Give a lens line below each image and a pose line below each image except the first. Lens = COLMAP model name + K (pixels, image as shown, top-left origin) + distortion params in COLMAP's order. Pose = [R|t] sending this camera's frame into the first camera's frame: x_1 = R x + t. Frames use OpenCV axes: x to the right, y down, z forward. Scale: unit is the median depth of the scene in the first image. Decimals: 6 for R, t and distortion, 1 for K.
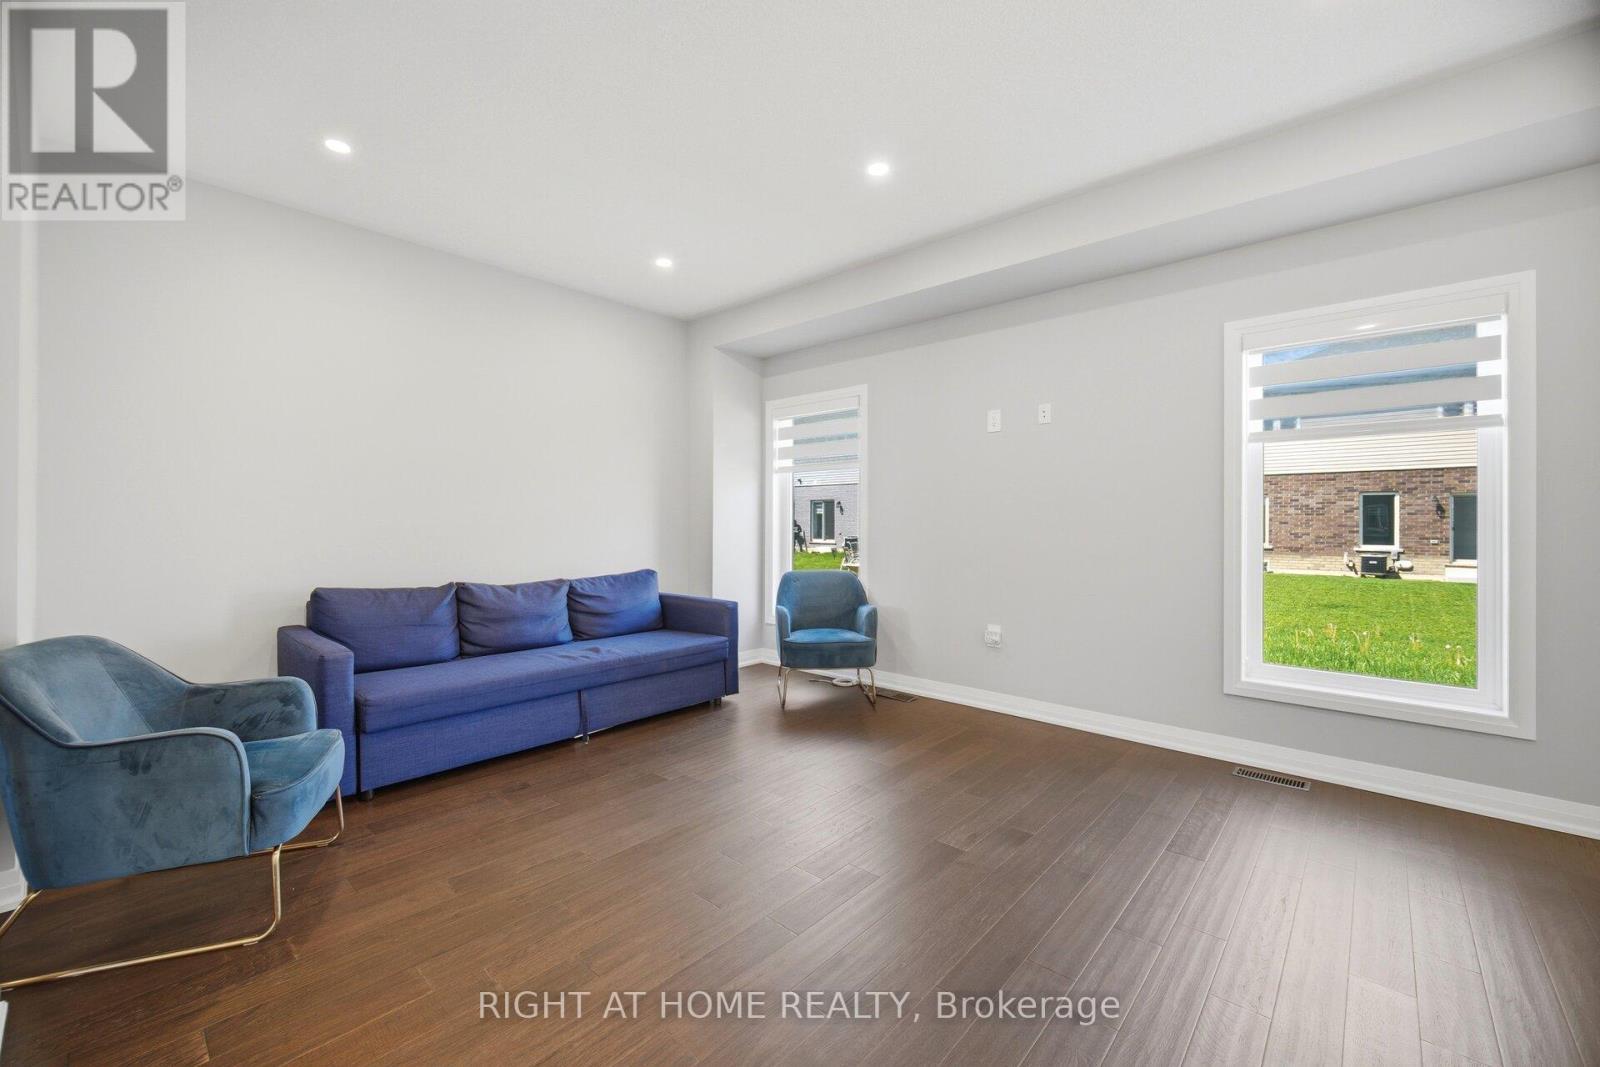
lens RADIAL K [[642.3, 0, 777.4], [0, 642.3, 523.1], [0, 0, 1]] dist [-0.001340, -0.000101]
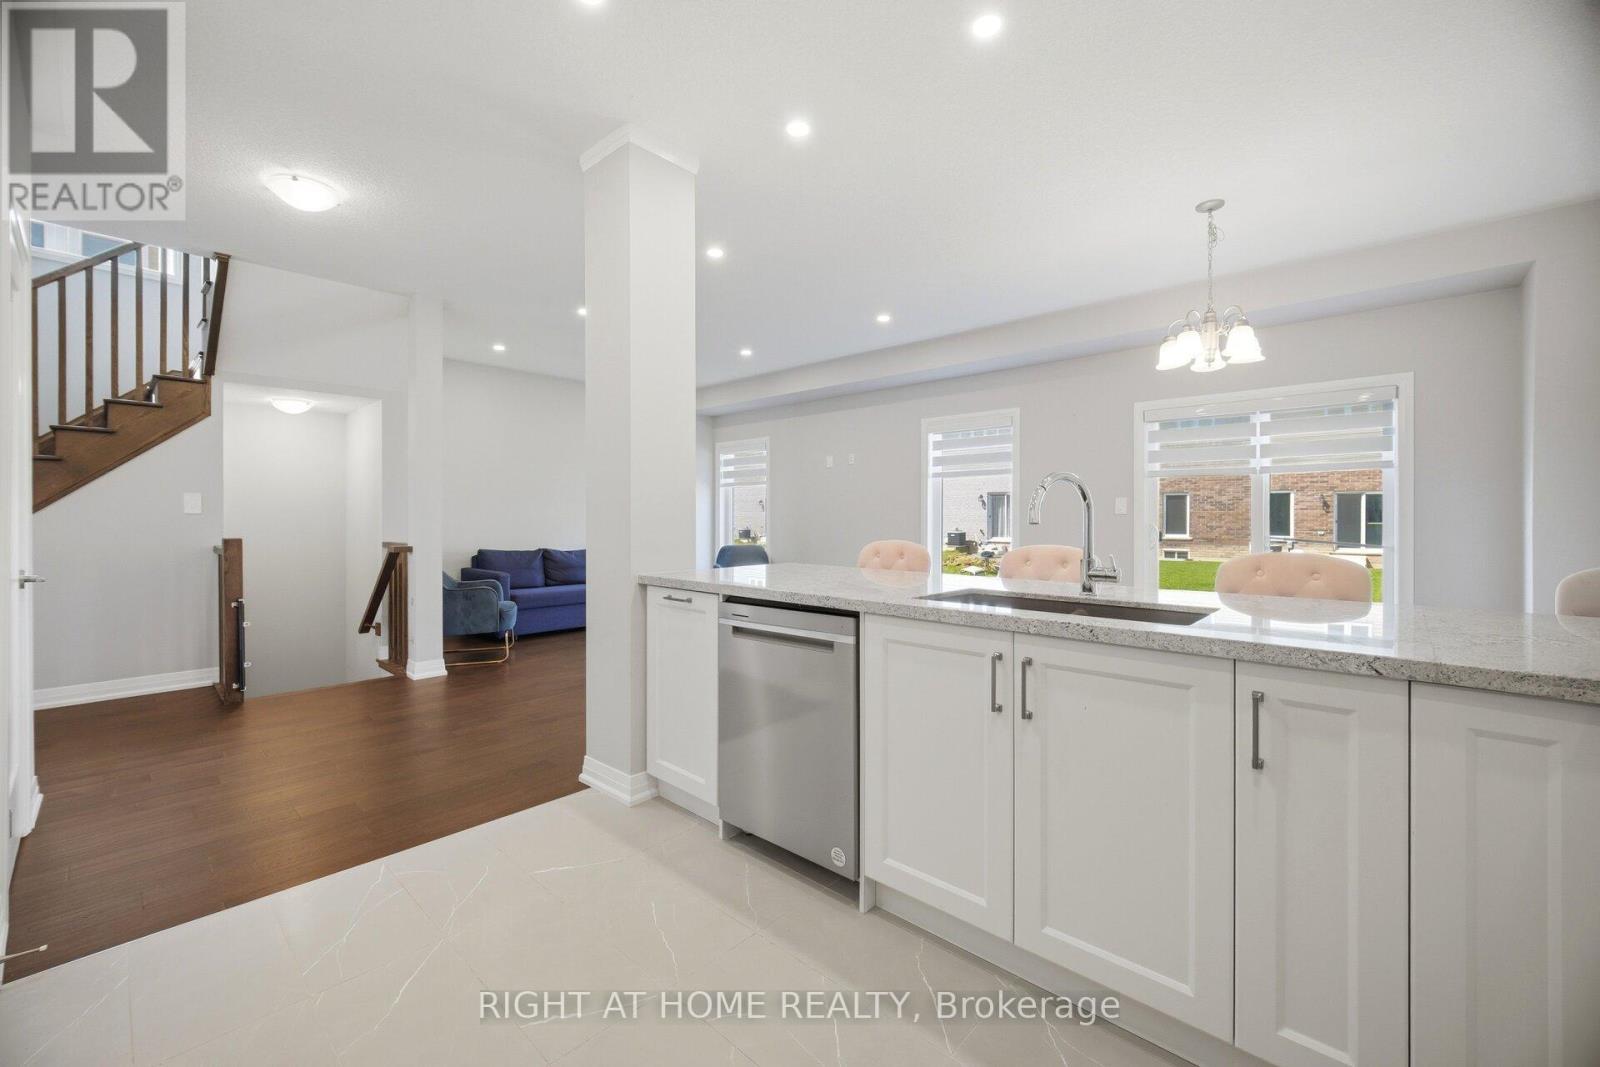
lens RADIAL K [[654.4, 0, 792.4], [0, 654.4, 526.1], [0, 0, 1]] dist [-0.001443, -0.000145]
pose [[0.999914, -0.003599, 0.012625, 0.042826], [0.003474, 0.999945, 0.009920, 0.001634], [-0.012660, -0.009876, 0.999871, -0.184378]]
